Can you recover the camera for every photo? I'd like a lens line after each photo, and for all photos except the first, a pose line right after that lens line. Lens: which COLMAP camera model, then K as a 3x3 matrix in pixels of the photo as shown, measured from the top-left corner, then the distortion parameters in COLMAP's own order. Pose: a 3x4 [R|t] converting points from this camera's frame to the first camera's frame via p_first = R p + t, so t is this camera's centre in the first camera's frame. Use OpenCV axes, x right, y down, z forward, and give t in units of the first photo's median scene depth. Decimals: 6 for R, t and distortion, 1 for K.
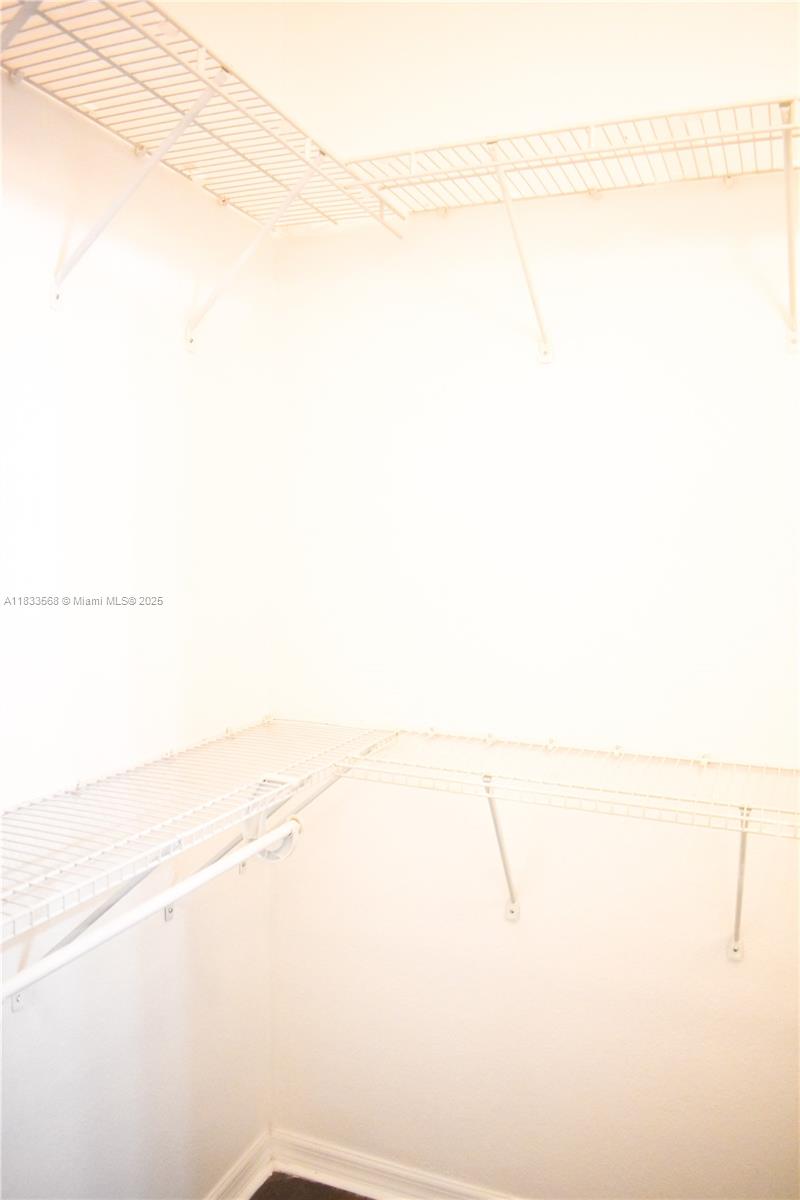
lens RADIAL K [[948.3, 0, 400.0], [0, 948.3, 600.0], [0, 0, 1]] dist [-0.250109, 0.171039]
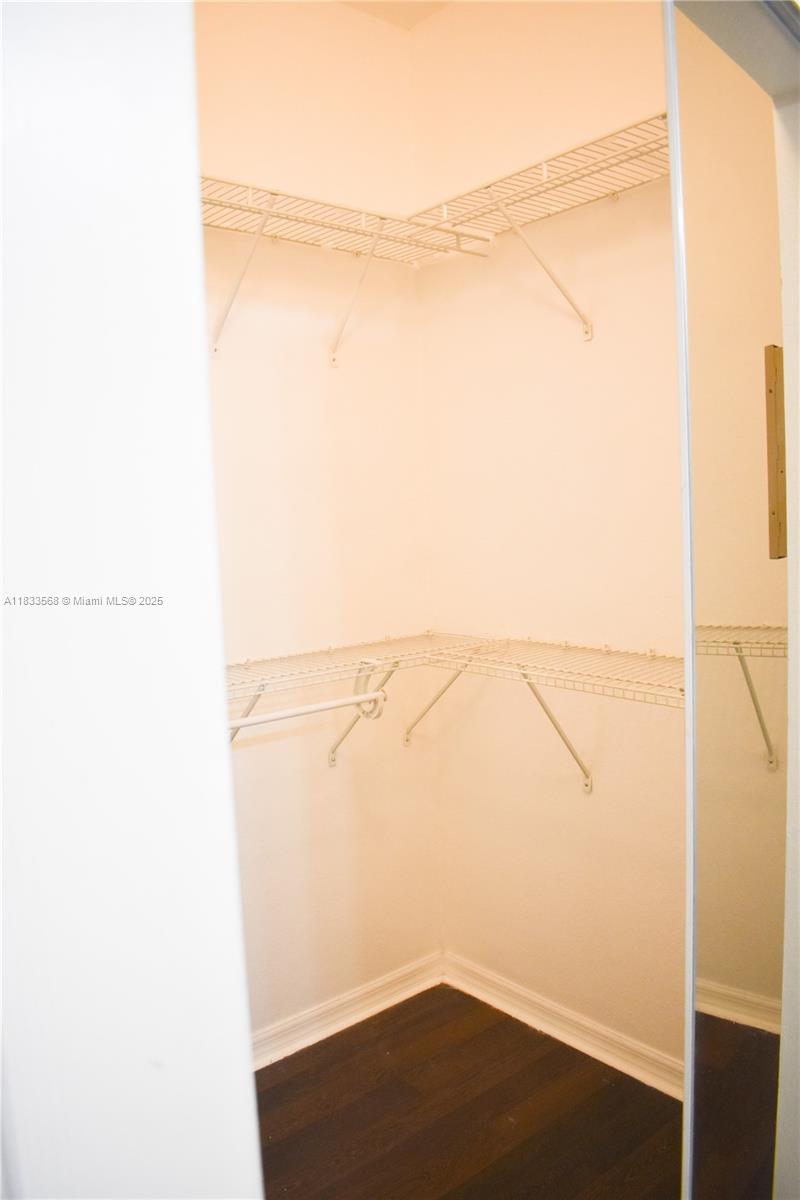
lens RADIAL K [[932.7, 0, 400.0], [0, 932.7, 600.0], [0, 0, 1]] dist [-0.095467, 0.014172]
pose [[0.878814, -0.026125, -0.476449, 0.535299], [0.048132, 0.998261, 0.034044, 0.037755], [0.474731, -0.052851, 0.878543, -0.232372]]
